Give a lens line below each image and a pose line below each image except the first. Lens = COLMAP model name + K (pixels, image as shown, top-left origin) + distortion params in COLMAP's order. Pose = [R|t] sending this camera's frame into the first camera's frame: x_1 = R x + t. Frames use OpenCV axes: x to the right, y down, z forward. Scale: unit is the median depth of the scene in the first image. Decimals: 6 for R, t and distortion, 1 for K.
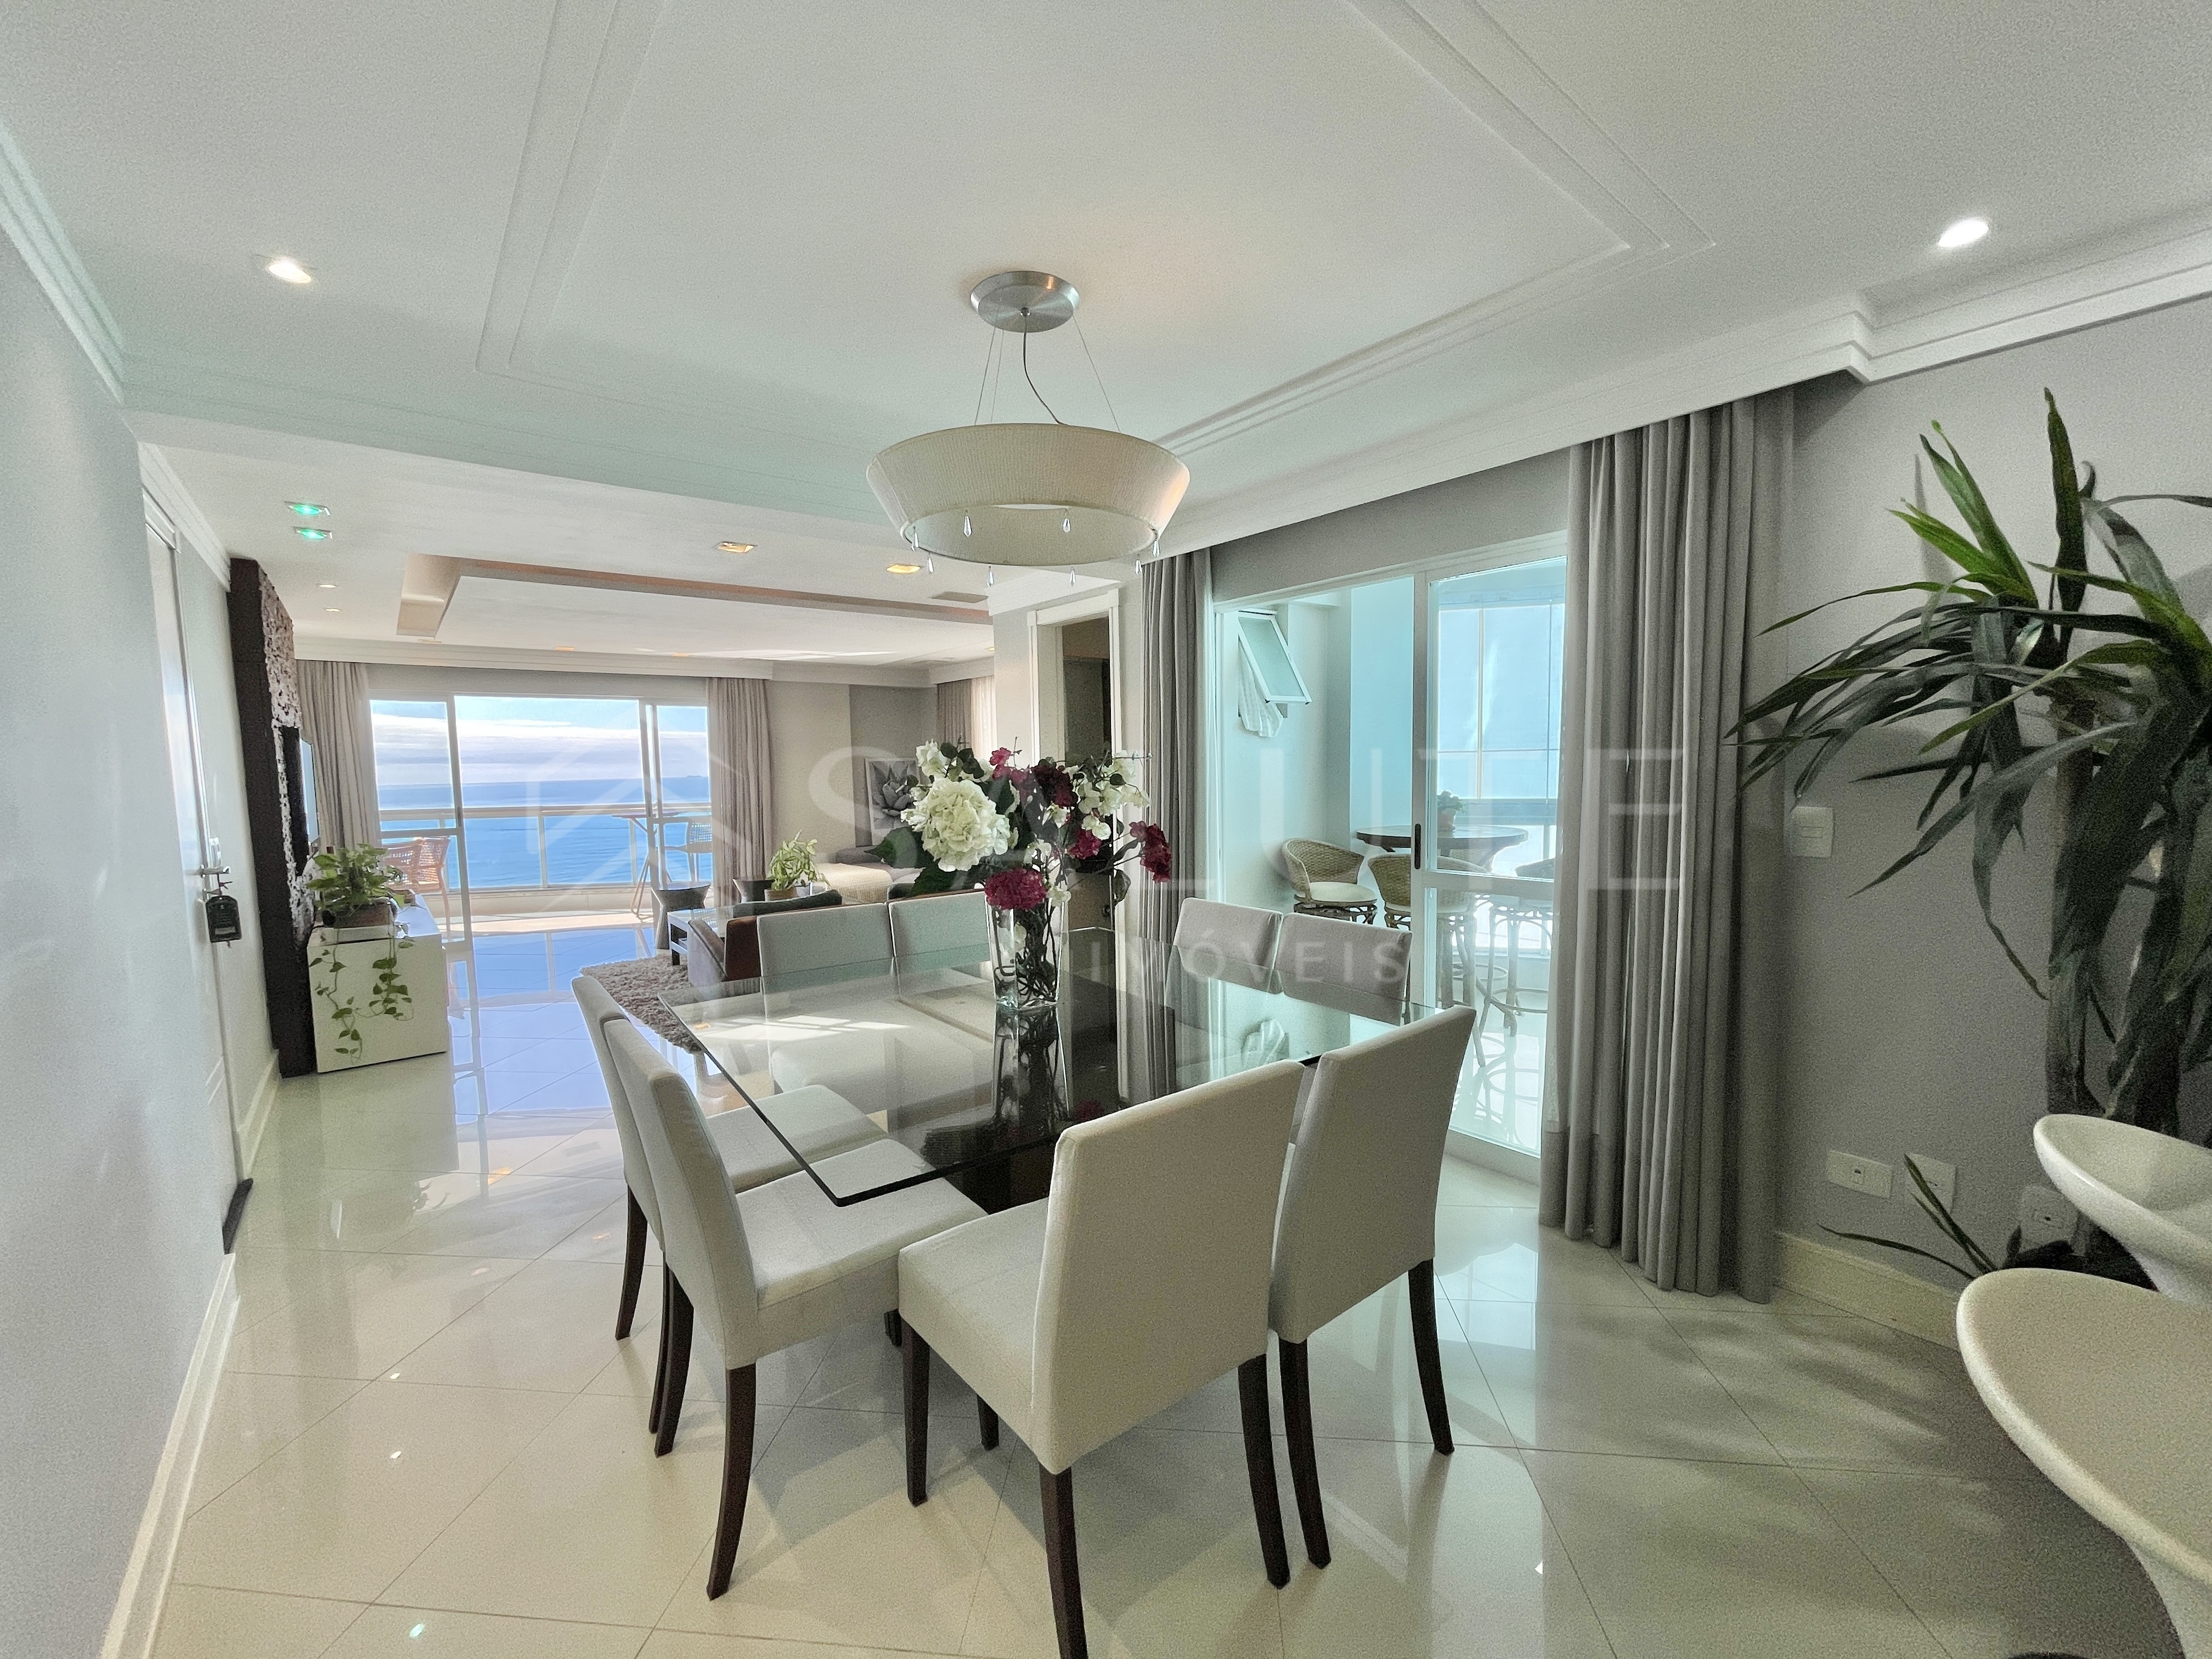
lens RADIAL K [[895.9, 0, 1105.2], [0, 895.9, 836.8], [0, 0, 1]] dist [0.001403, 0.001332]
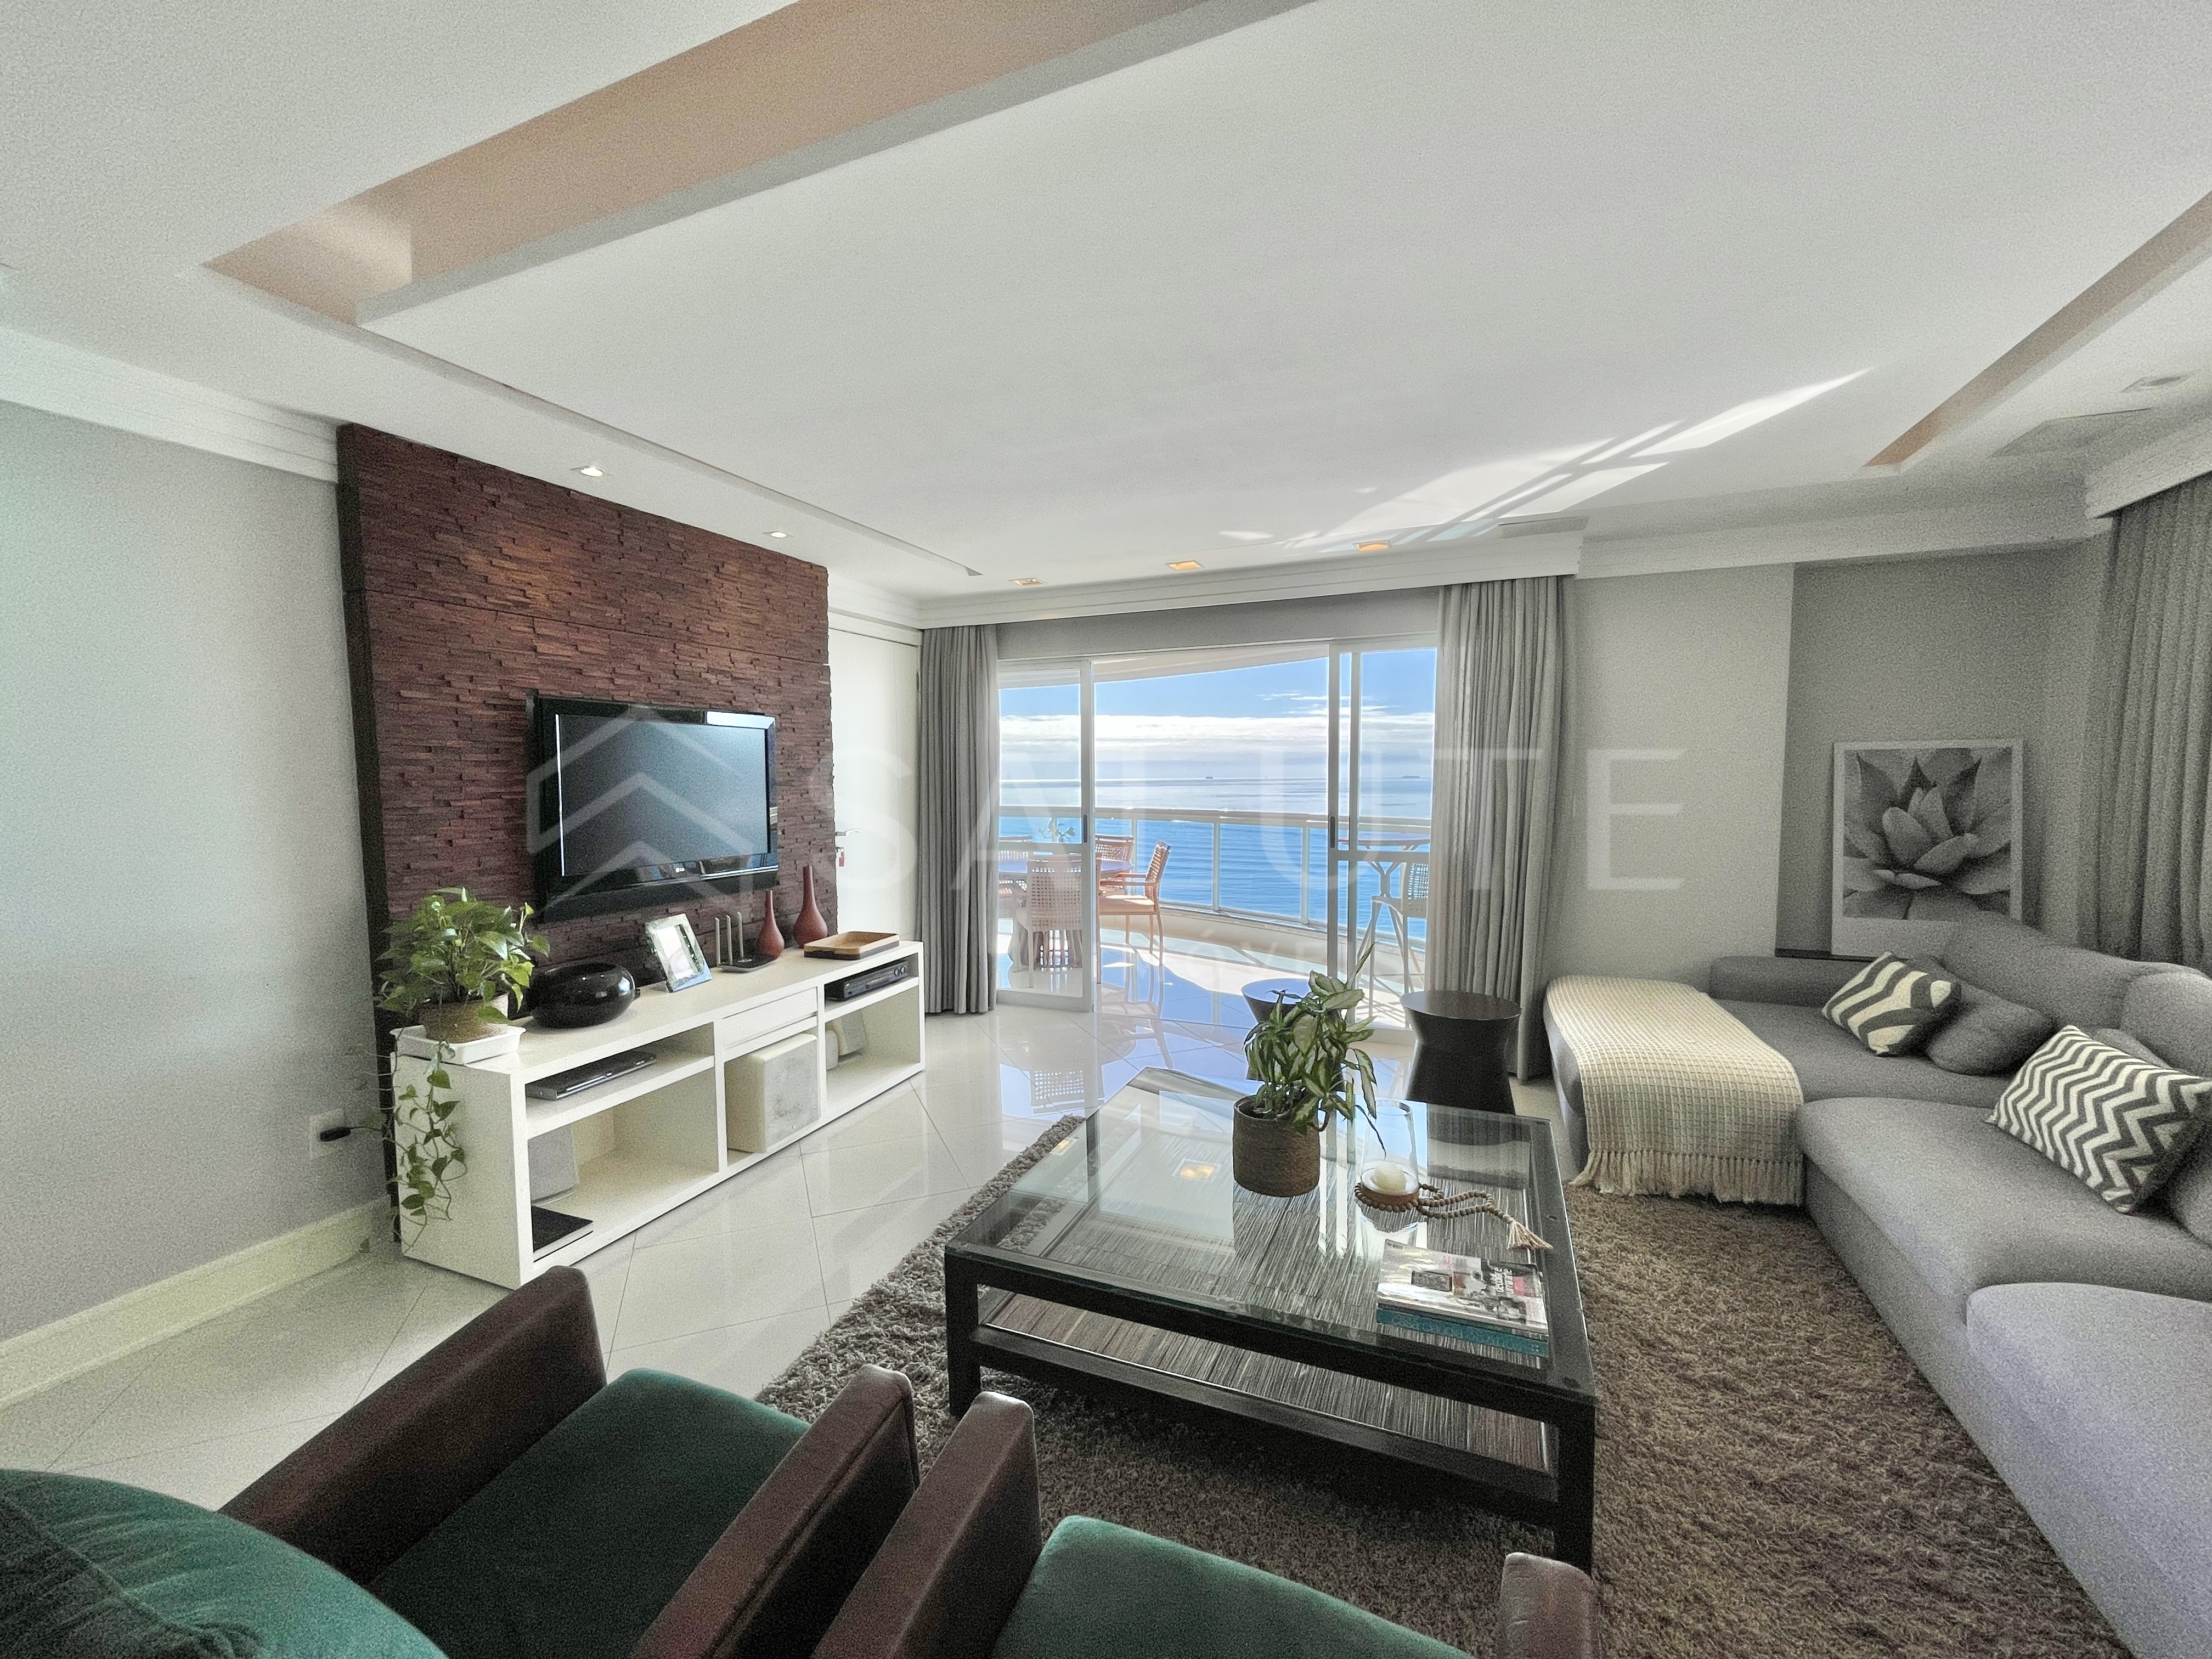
lens RADIAL K [[895.9, 0, 1100.4], [0, 895.9, 846.2], [0, 0, 1]] dist [0.001403, 0.001332]
pose [[0.468795, 0.087964, -0.878916, -0.133308], [-0.072476, 0.995504, 0.060975, -0.089456], [0.880329, 0.035116, 0.473063, 1.120718]]
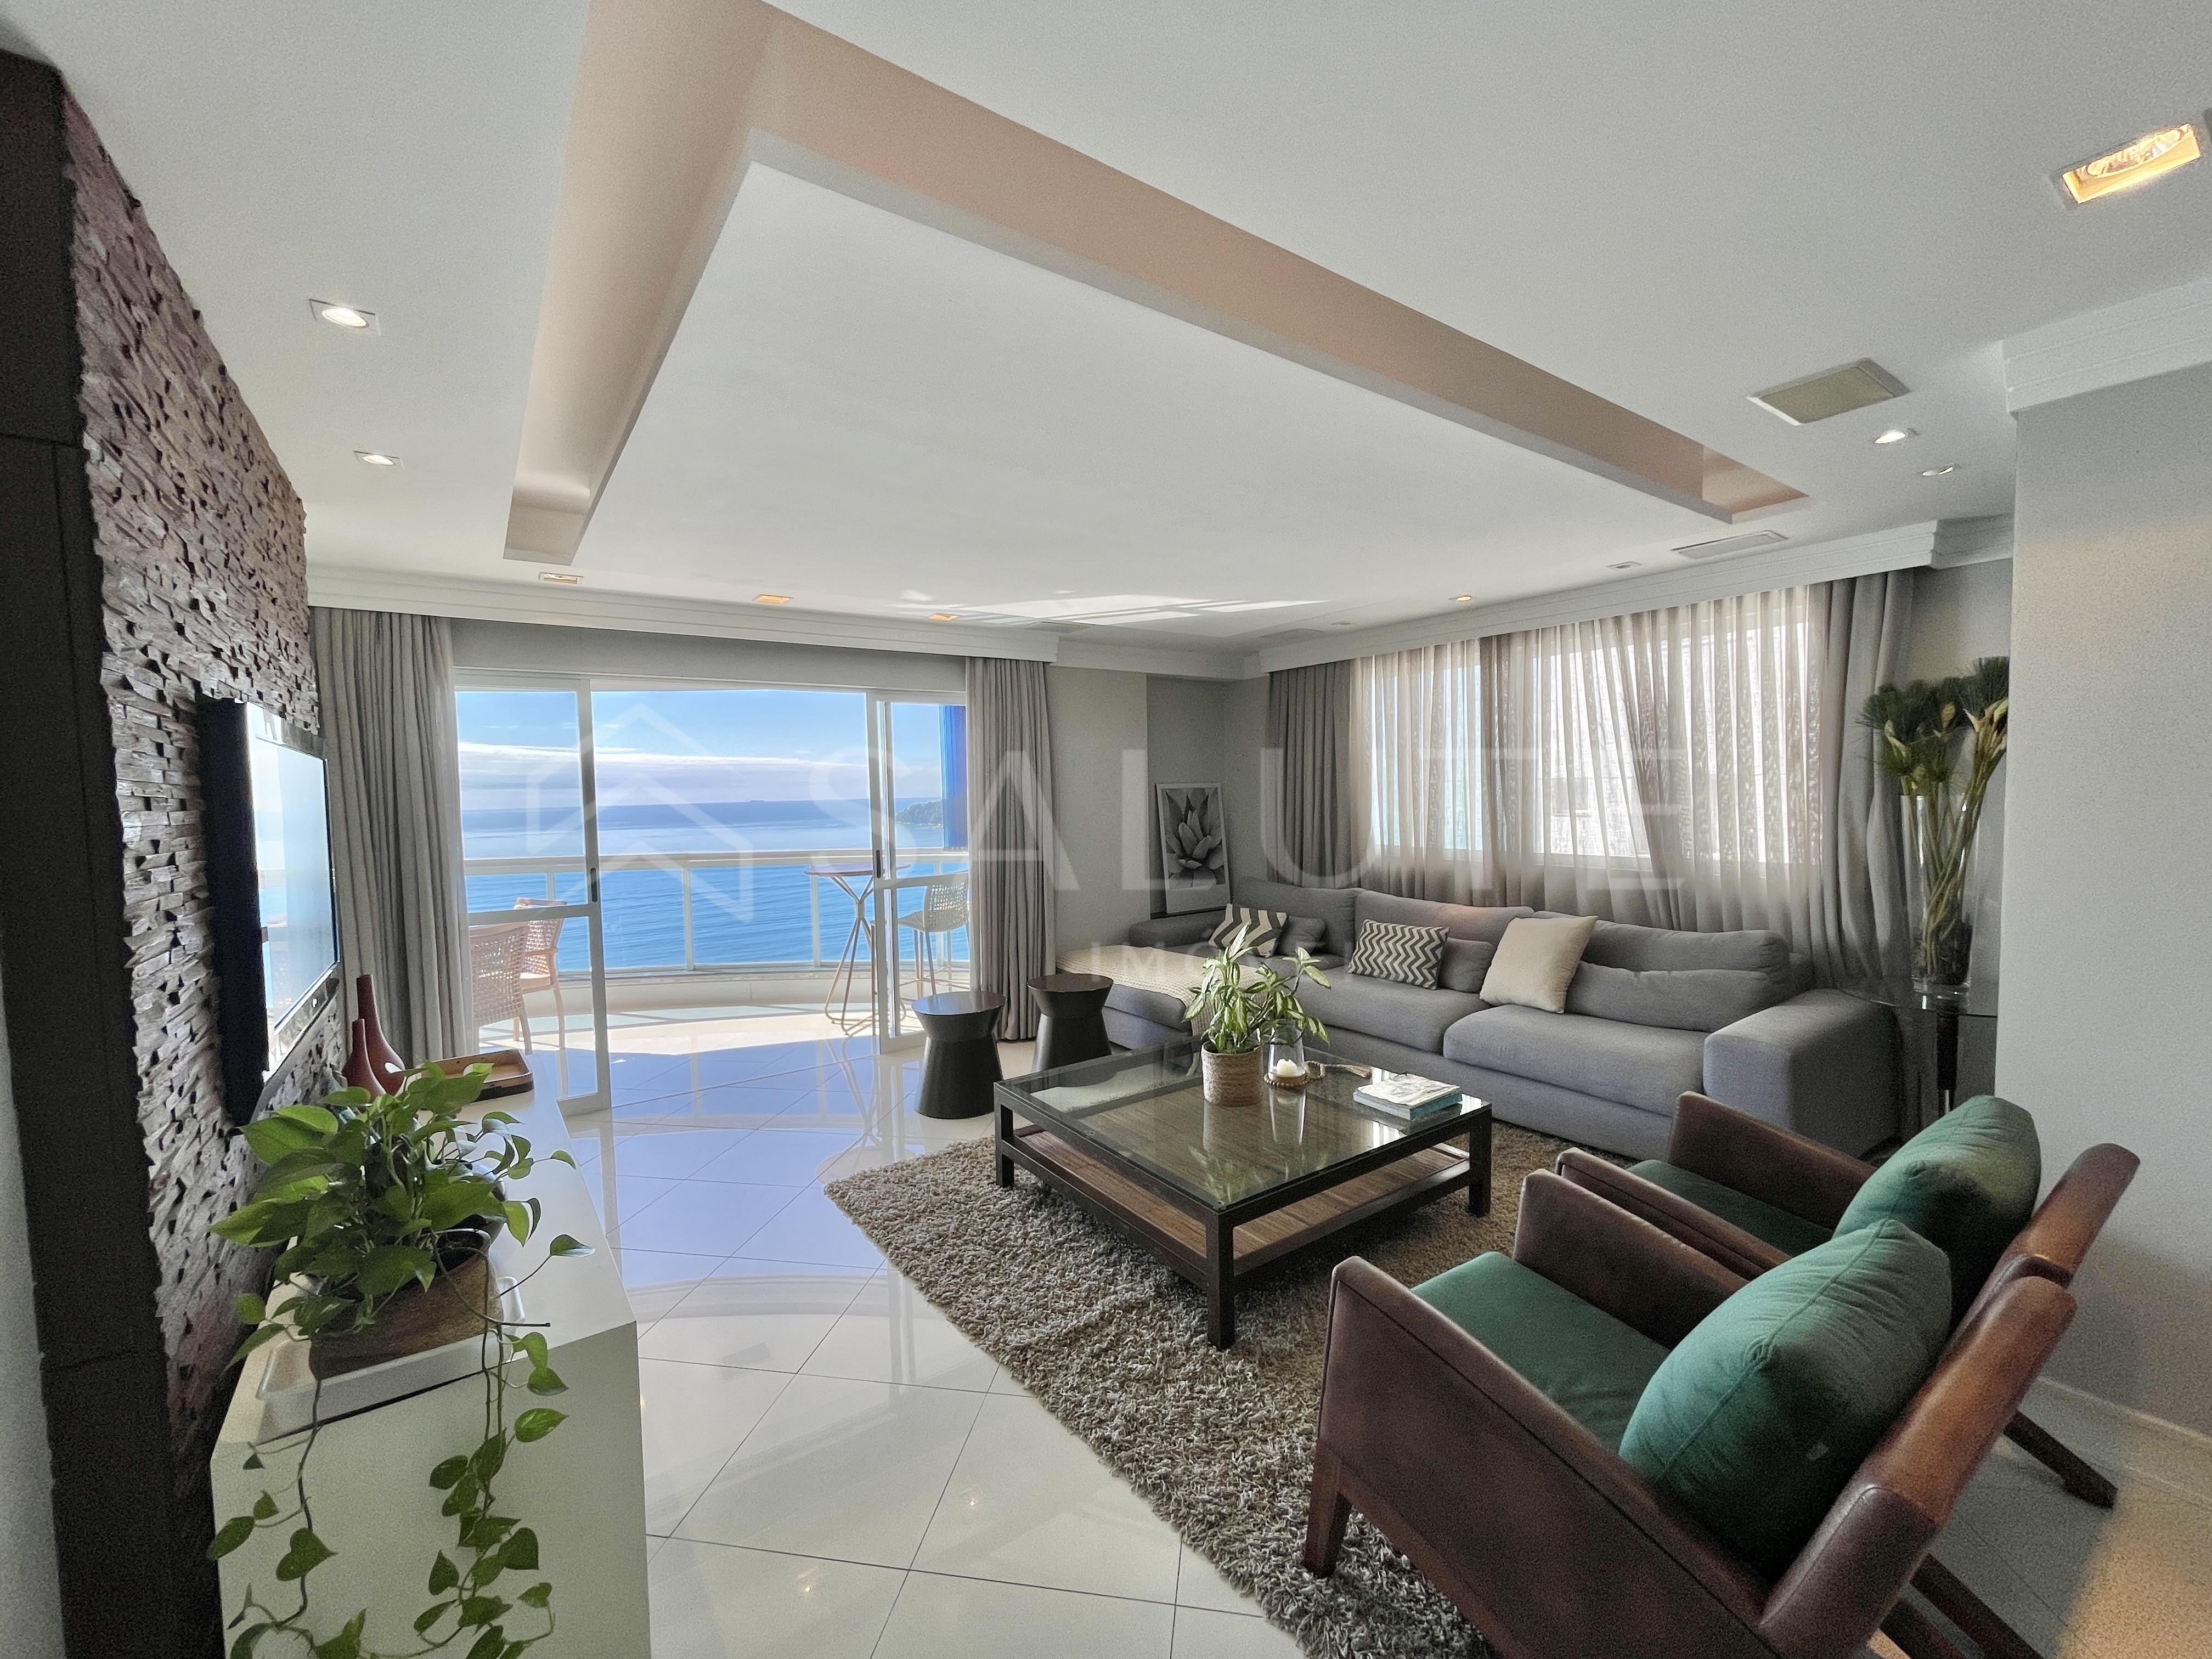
lens RADIAL K [[895.9, 0, 1096.2], [0, 895.9, 834.5], [0, 0, 1]] dist [0.001403, 0.001332]
pose [[0.997742, 0.002181, -0.067122, -0.587123], [-0.004093, 0.999589, -0.028361, -0.067223], [0.067033, 0.028571, 0.997342, 0.723571]]
